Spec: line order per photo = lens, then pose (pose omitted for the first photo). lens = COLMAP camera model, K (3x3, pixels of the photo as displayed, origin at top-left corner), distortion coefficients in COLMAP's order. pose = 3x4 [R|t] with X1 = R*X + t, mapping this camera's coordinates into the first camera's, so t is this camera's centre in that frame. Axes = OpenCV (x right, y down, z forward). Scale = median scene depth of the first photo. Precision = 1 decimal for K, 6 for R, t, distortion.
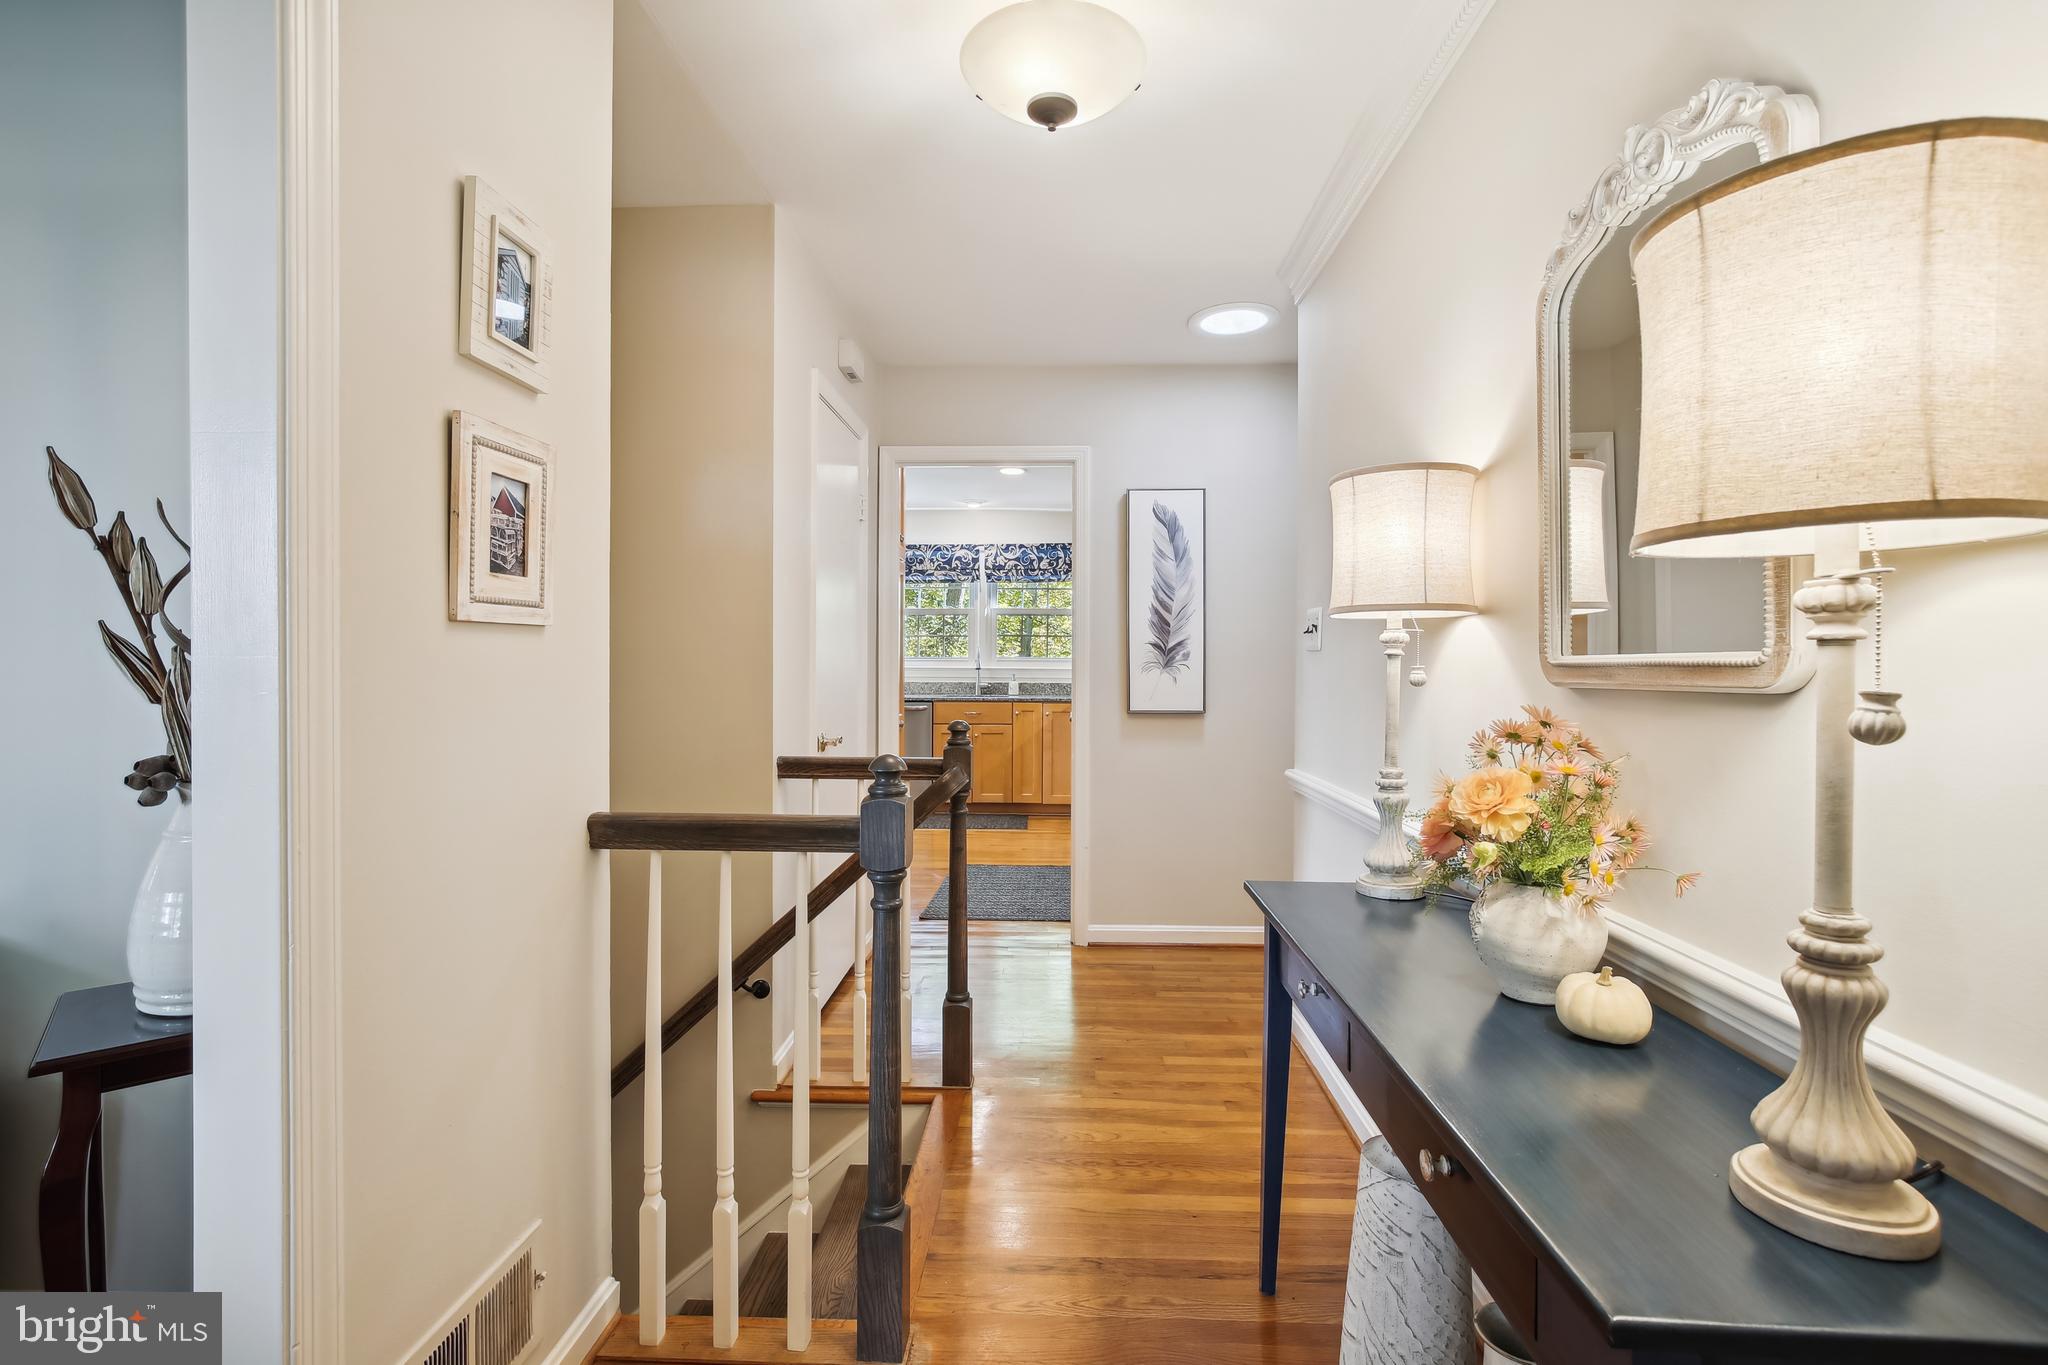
lens RADIAL K [[950.0, 0, 1022.0], [0, 950.0, 679.1], [0, 0, 1]] dist [-0.020075, 0.009596]
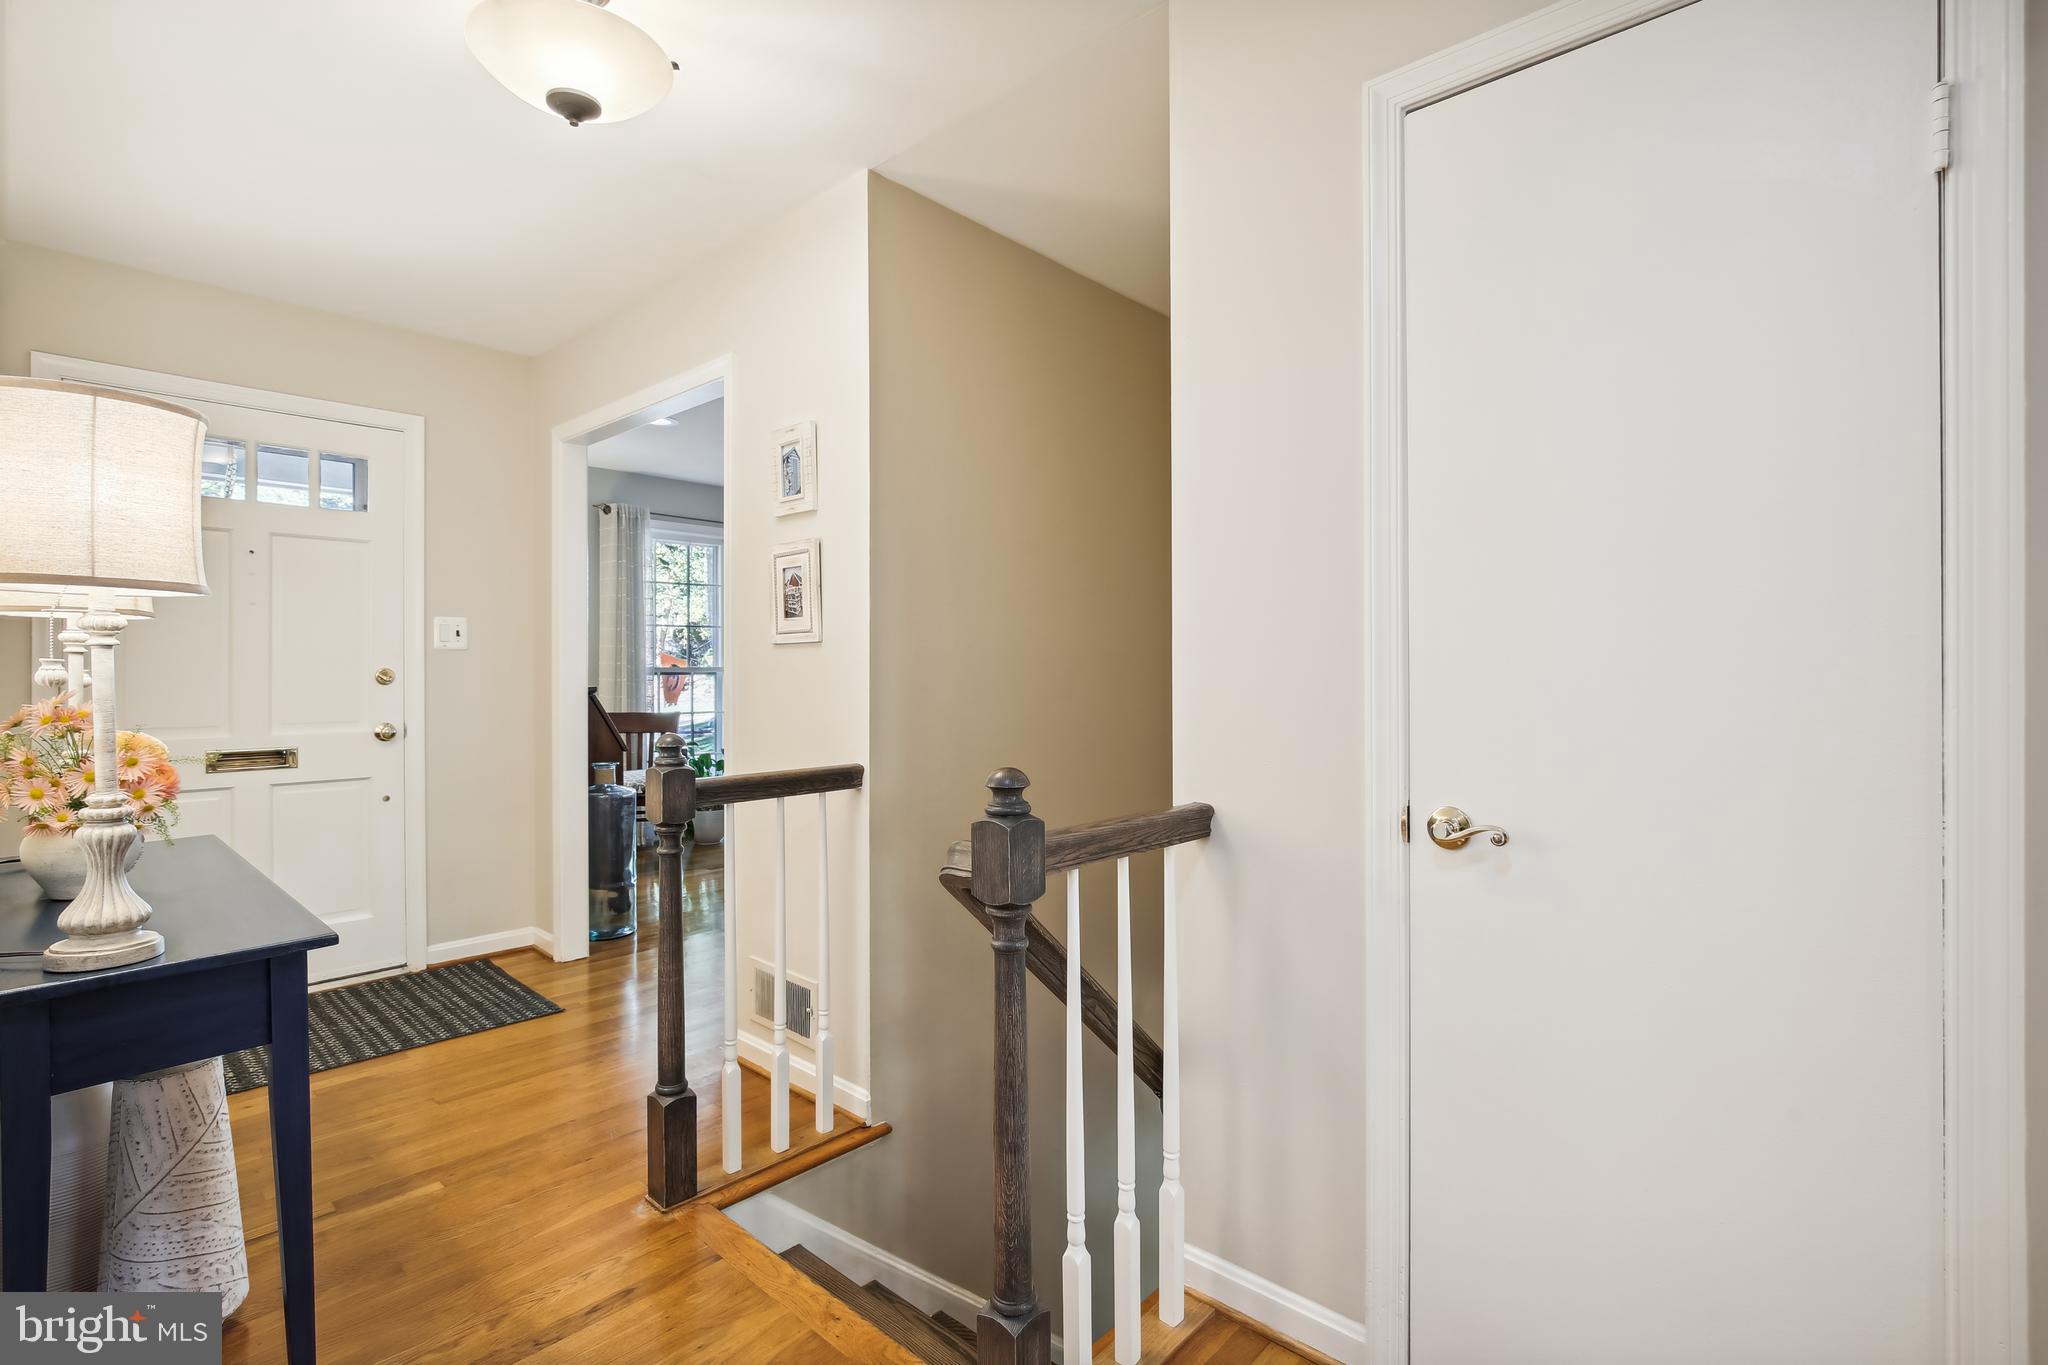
lens RADIAL K [[952.3, 0, 1024.7], [0, 952.3, 673.0], [0, 0, 1]] dist [0.003341, 0.000190]
pose [[-0.638251, 0.001393, -0.769827, 0.613450], [-0.012324, 0.999852, 0.012026, -0.024828], [0.769730, 0.017163, -0.638139, 2.457081]]
